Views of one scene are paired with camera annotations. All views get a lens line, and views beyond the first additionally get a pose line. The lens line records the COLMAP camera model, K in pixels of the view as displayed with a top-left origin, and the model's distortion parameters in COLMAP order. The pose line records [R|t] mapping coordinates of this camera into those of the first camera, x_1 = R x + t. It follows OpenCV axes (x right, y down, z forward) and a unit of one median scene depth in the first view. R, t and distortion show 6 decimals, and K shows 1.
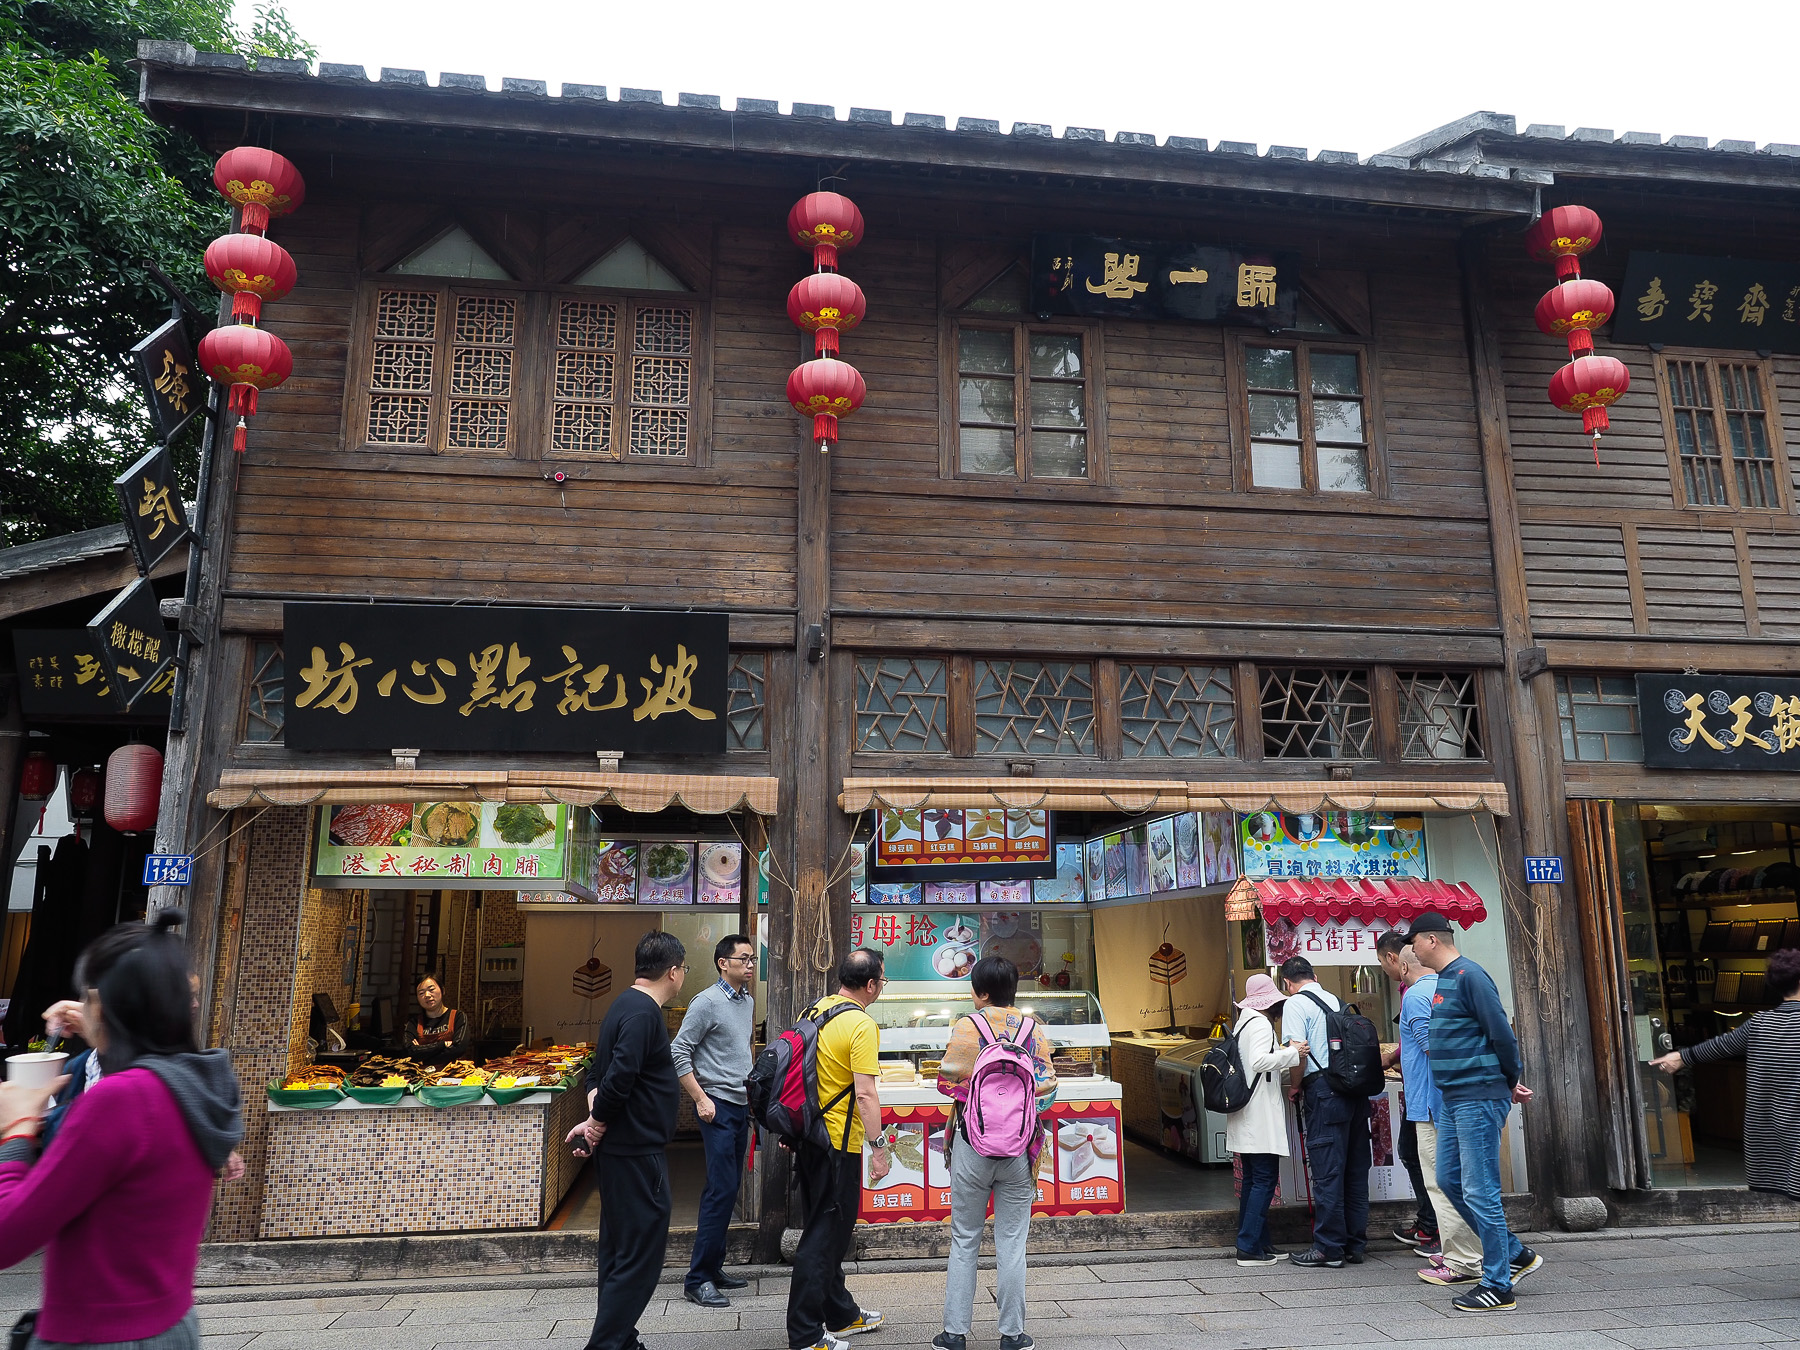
lens RADIAL K [[1321.4, 0, 904.7], [0, 1321.4, 675.9], [0, 0, 1]] dist [-0.010178, 0.001172]
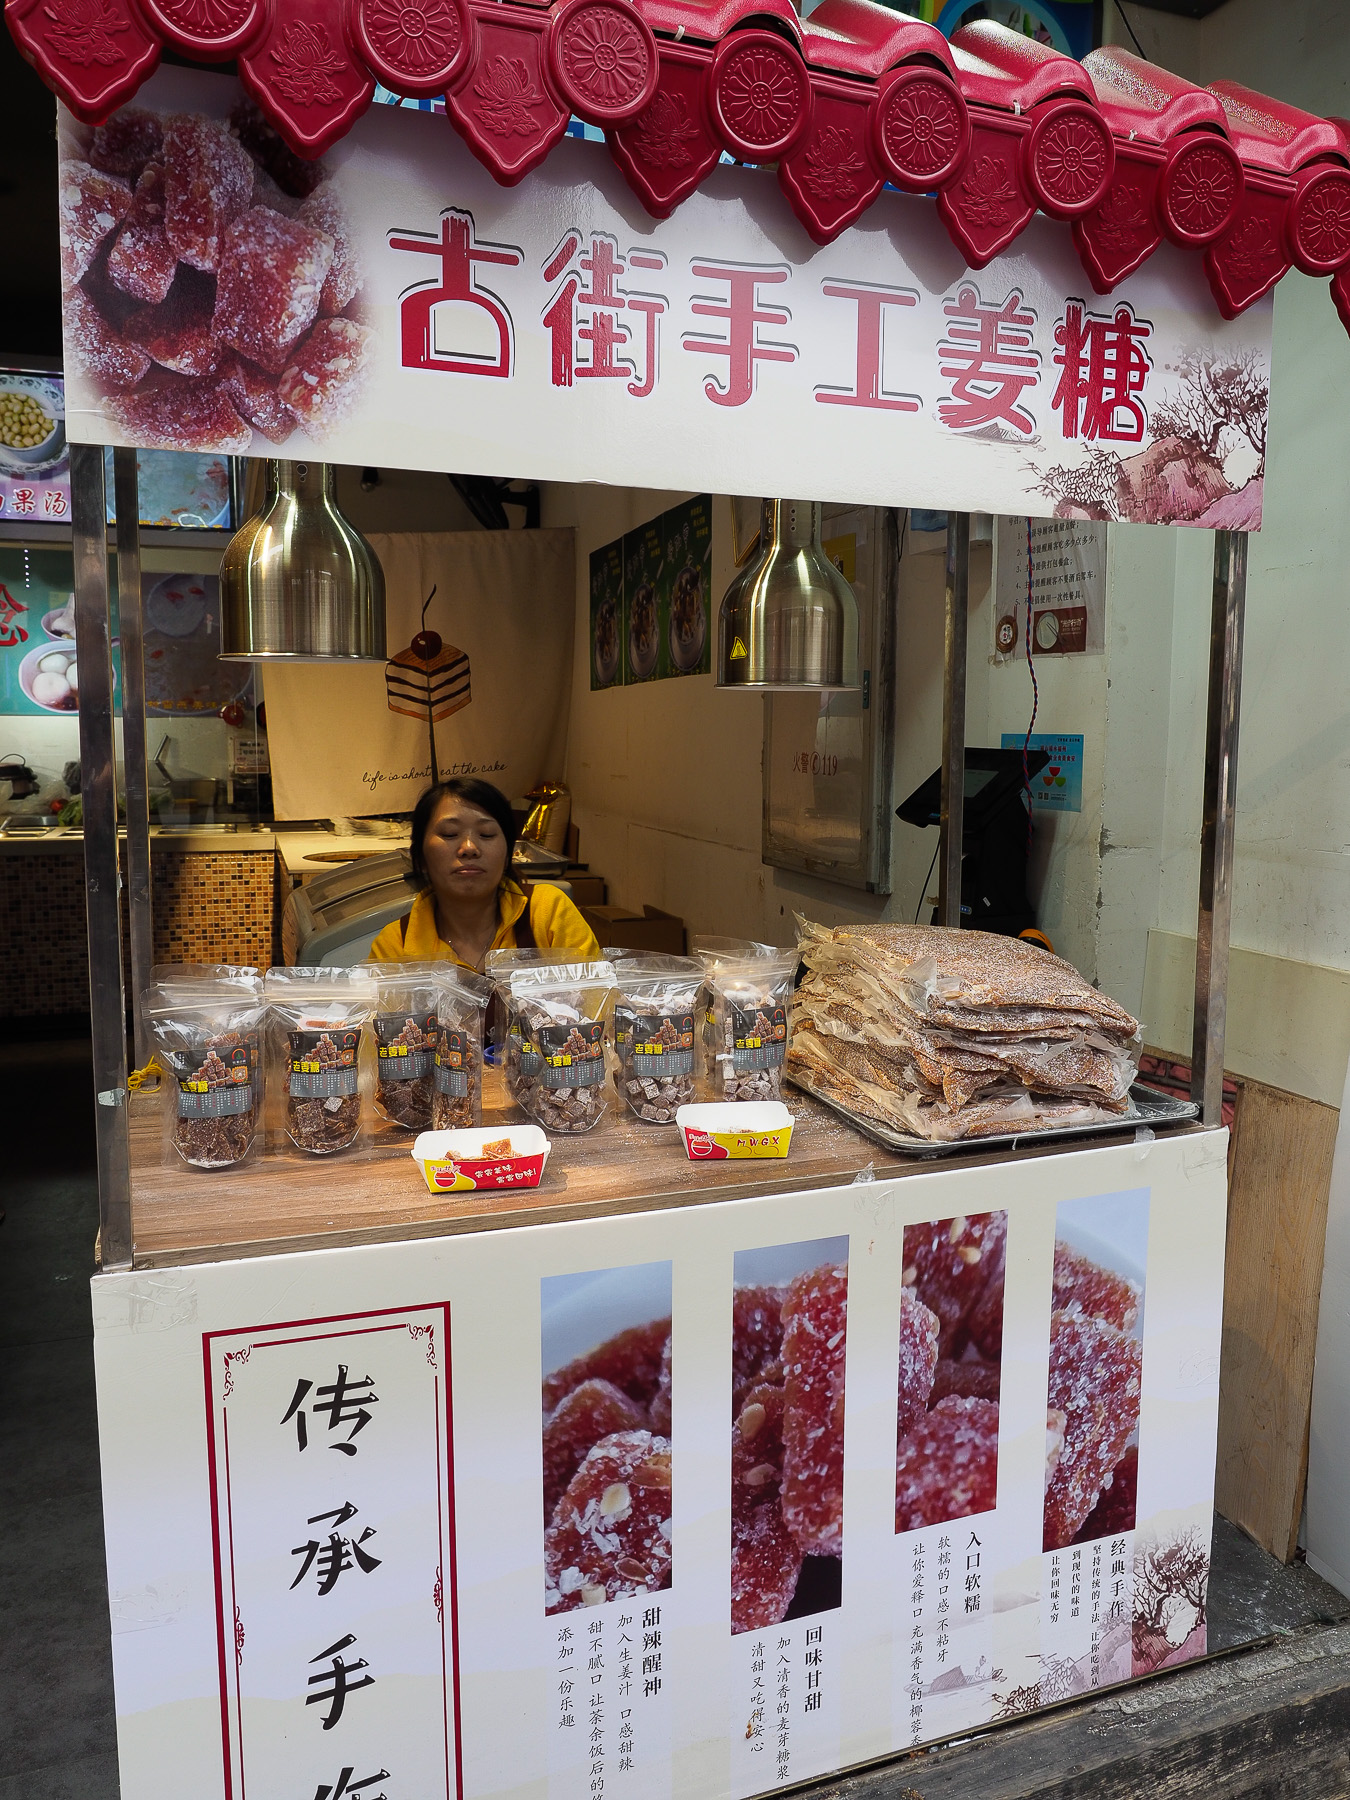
lens RADIAL K [[1321.4, 0, 675.8], [0, 1321.4, 895.5], [0, 0, 1]] dist [-0.010178, 0.001172]
pose [[0.981019, -0.014740, 0.193353, 0.302228], [-0.050154, 0.943893, 0.326420, 0.212124], [-0.187316, -0.329921, 0.925238, 0.833109]]
